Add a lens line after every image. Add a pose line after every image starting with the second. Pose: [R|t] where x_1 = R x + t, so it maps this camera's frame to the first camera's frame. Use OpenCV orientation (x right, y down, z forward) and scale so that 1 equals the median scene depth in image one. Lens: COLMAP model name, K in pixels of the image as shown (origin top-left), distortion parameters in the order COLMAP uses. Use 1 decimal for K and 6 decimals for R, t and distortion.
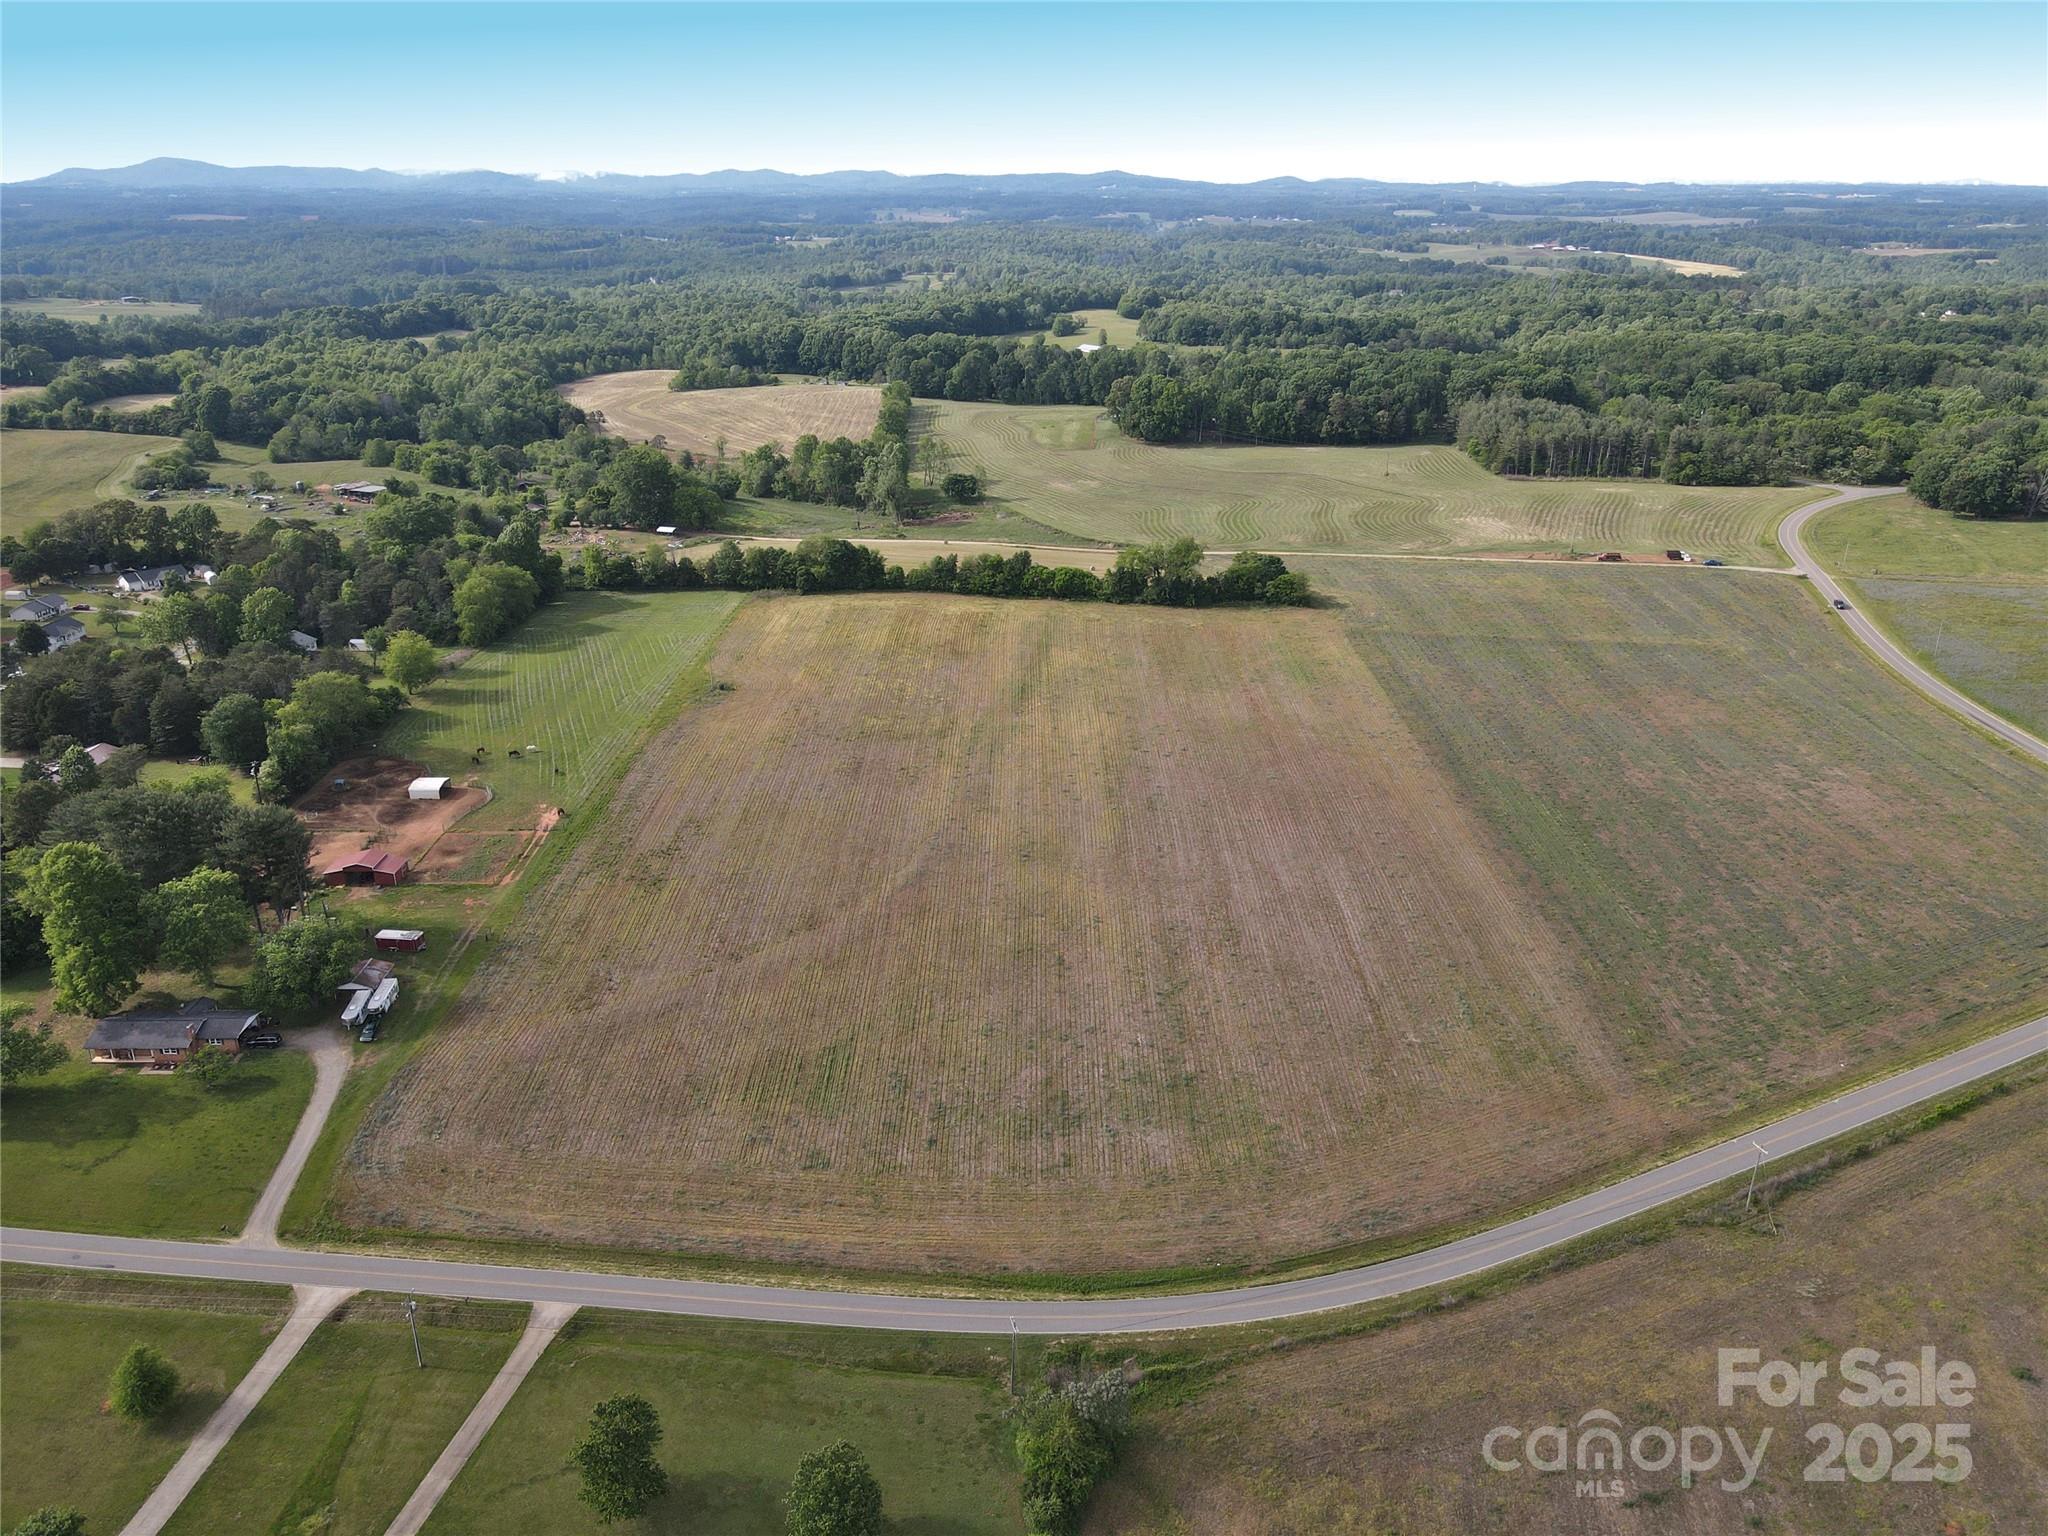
lens RADIAL K [[1507.4, 0, 1024.4], [0, 1507.4, 772.2], [0, 0, 1]] dist [0.009346, 0.017050]
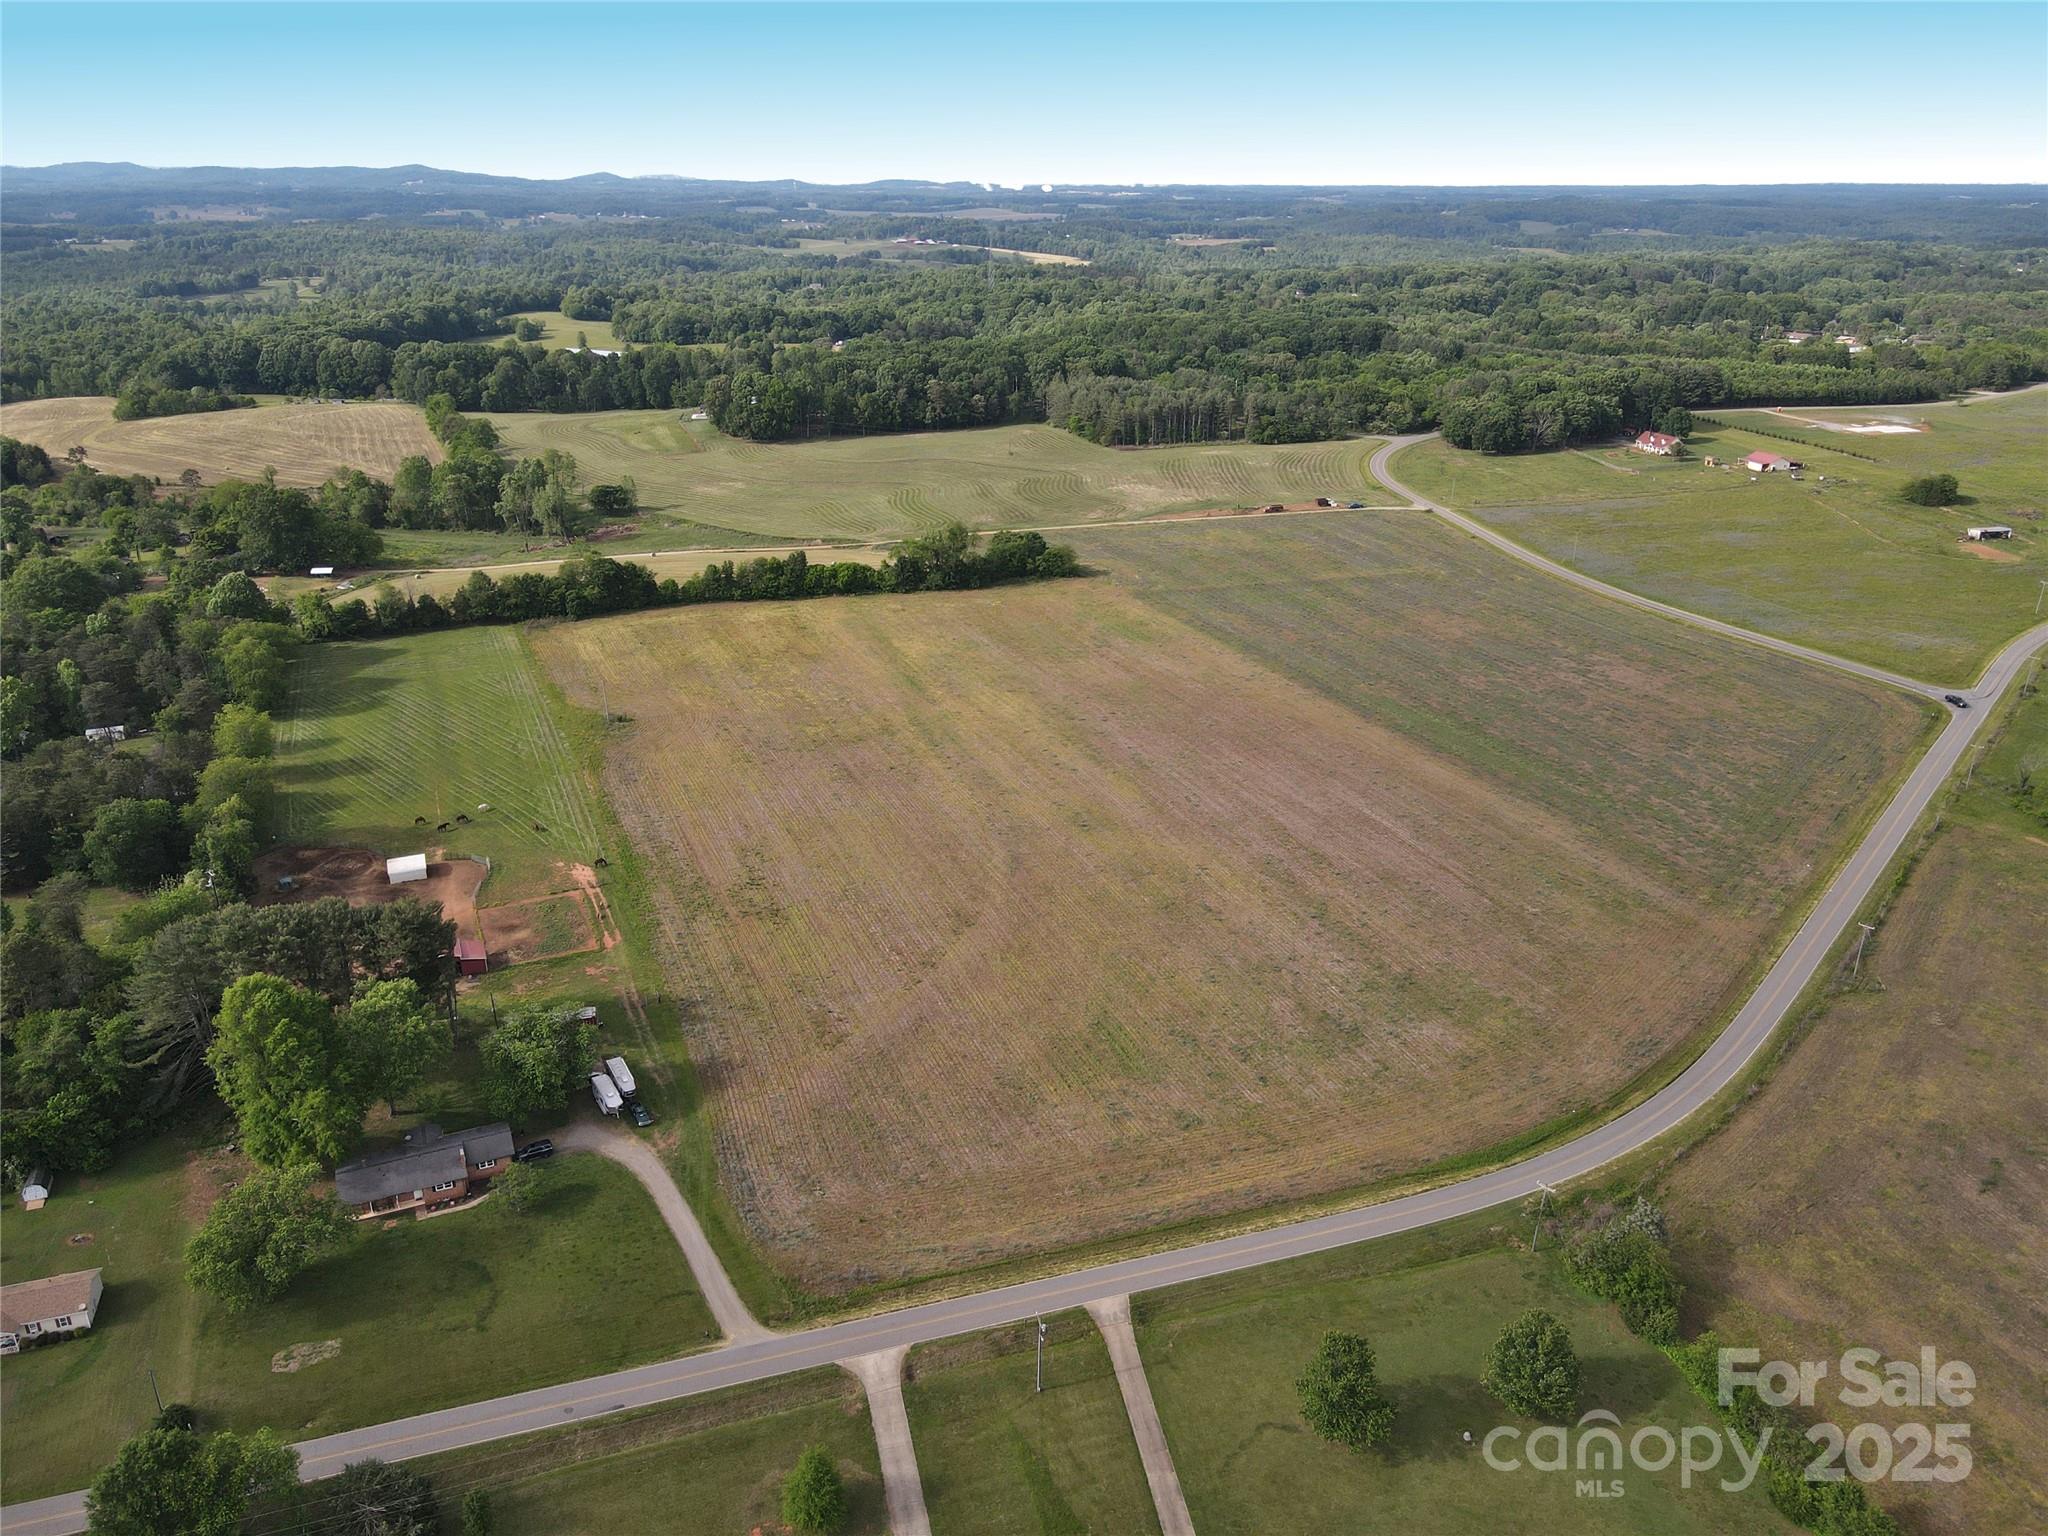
lens RADIAL K [[1507.4, 0, 1024.3], [0, 1507.4, 776.9], [0, 0, 1]] dist [0.009346, 0.017050]
pose [[0.910711, -0.153111, 0.383617, -0.403549], [0.151413, 0.987857, 0.034823, -0.018793], [-0.384291, 0.026371, 0.922835, 0.053705]]
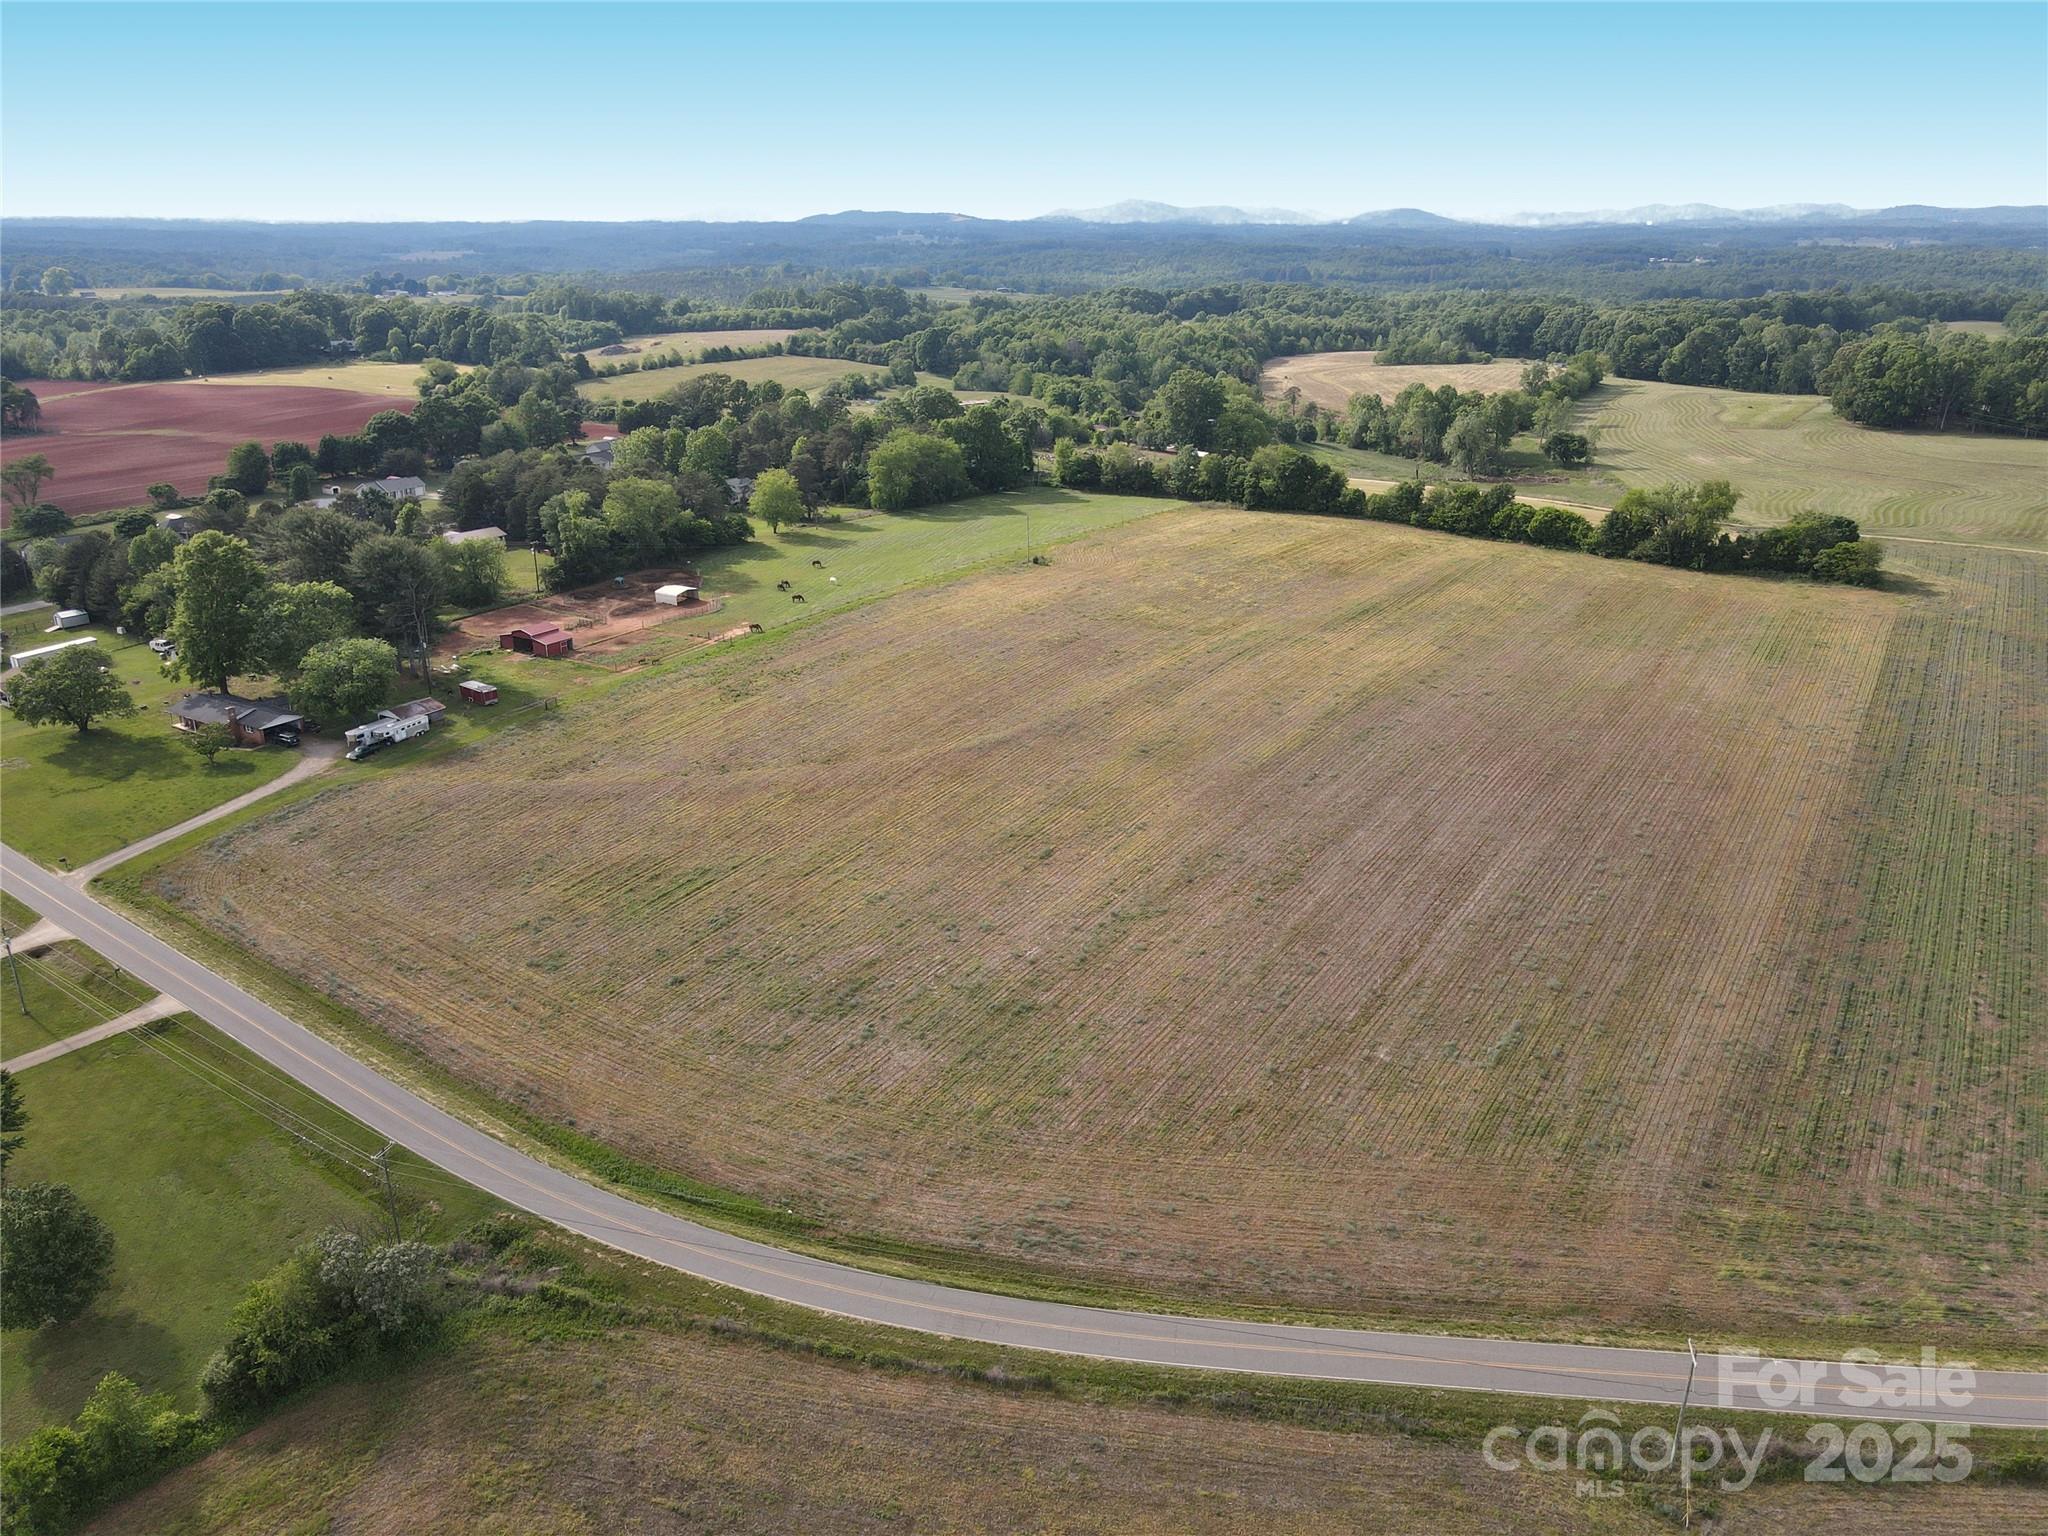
lens RADIAL K [[1507.4, 0, 1025.5], [0, 1507.4, 769.6], [0, 0, 1]] dist [0.009346, 0.017050]
pose [[0.846521, 0.184438, -0.499385, 0.325517], [-0.197877, 0.979869, 0.026469, 0.052602], [0.494214, 0.076411, 0.865976, 0.265622]]
